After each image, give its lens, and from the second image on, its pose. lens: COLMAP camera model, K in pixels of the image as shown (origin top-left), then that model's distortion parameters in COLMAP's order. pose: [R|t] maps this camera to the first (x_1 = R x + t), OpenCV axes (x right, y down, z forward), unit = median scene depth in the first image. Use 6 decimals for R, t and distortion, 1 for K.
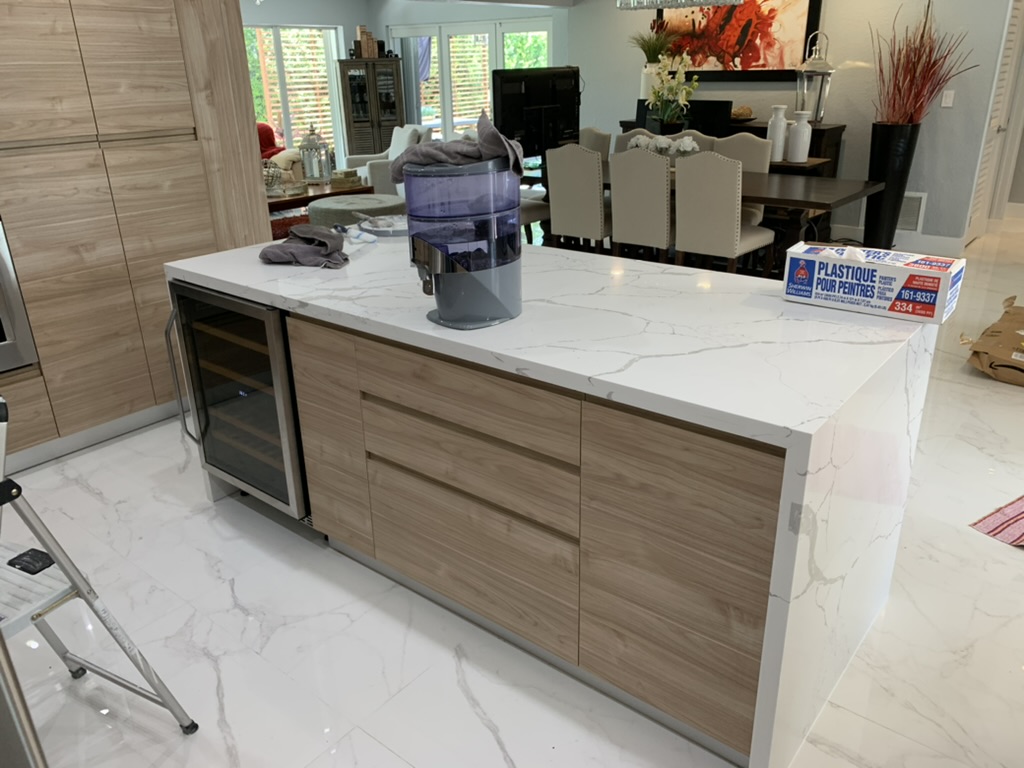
lens RADIAL K [[779.3, 0, 510.7], [0, 779.3, 383.2], [0, 0, 1]] dist [0.050070, -0.043635]
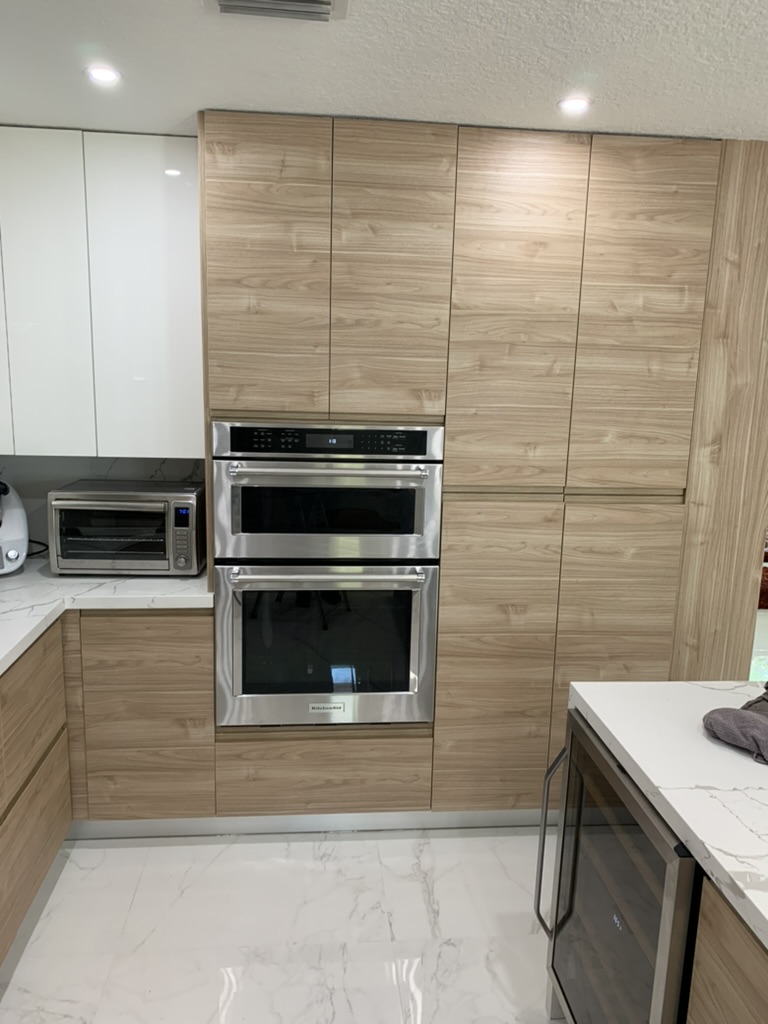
lens RADIAL K [[779.3, 0, 393.7], [0, 779.3, 509.2], [0, 0, 1]] dist [0.050070, -0.043635]
pose [[0.705178, 0.170570, -0.688208, -0.073699], [-0.307280, 0.948265, -0.079833, -0.165936], [0.638986, 0.267769, 0.721108, 0.283397]]
